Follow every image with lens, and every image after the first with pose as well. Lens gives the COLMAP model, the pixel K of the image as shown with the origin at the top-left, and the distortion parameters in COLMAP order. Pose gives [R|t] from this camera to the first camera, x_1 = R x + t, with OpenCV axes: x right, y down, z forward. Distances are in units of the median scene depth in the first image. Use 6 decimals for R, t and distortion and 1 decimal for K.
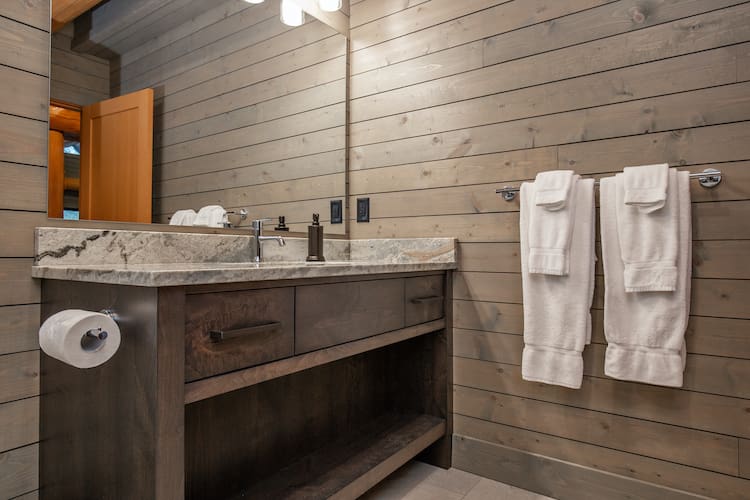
lens RADIAL K [[434.6, 0, 372.2], [0, 434.6, 244.2], [0, 0, 1]] dist [-0.003310, 0.000394]
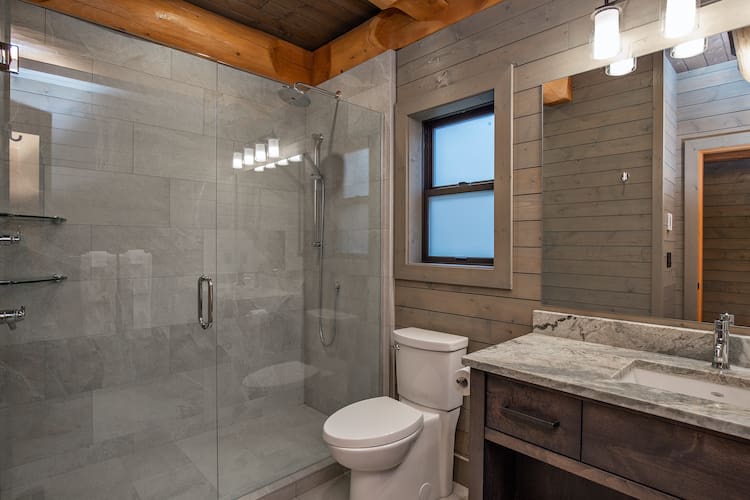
lens RADIAL K [[396.3, 0, 366.2], [0, 396.3, 250.4], [0, 0, 1]] dist [-0.025041, 0.002004]
pose [[-0.192689, 0.008467, -0.981223, 0.796166], [0.016039, 0.999856, 0.005478, -0.263066], [0.981129, -0.014682, -0.192797, 0.575495]]
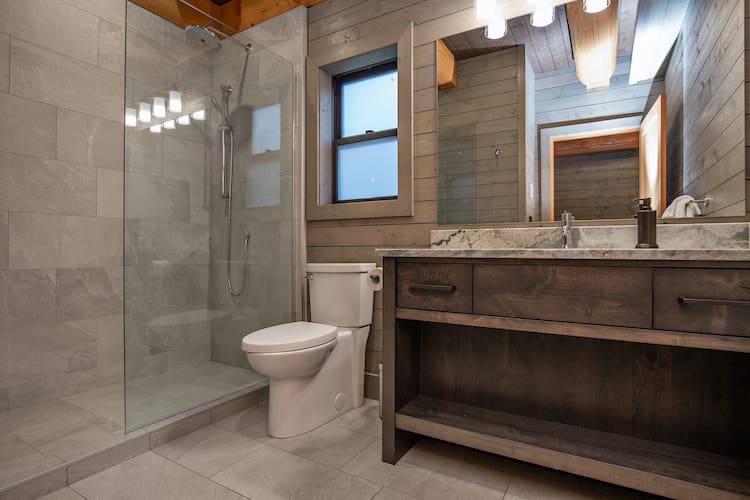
lens RADIAL K [[390.1, 0, 375.0], [0, 390.1, 250.0], [0, 0, 1]] dist [-0.025855, 0.001718]
pose [[0.086106, -0.001979, -0.996284, 0.897372], [0.019743, 0.999805, -0.000280, 0.041362], [0.996090, -0.019646, 0.086129, 0.513633]]
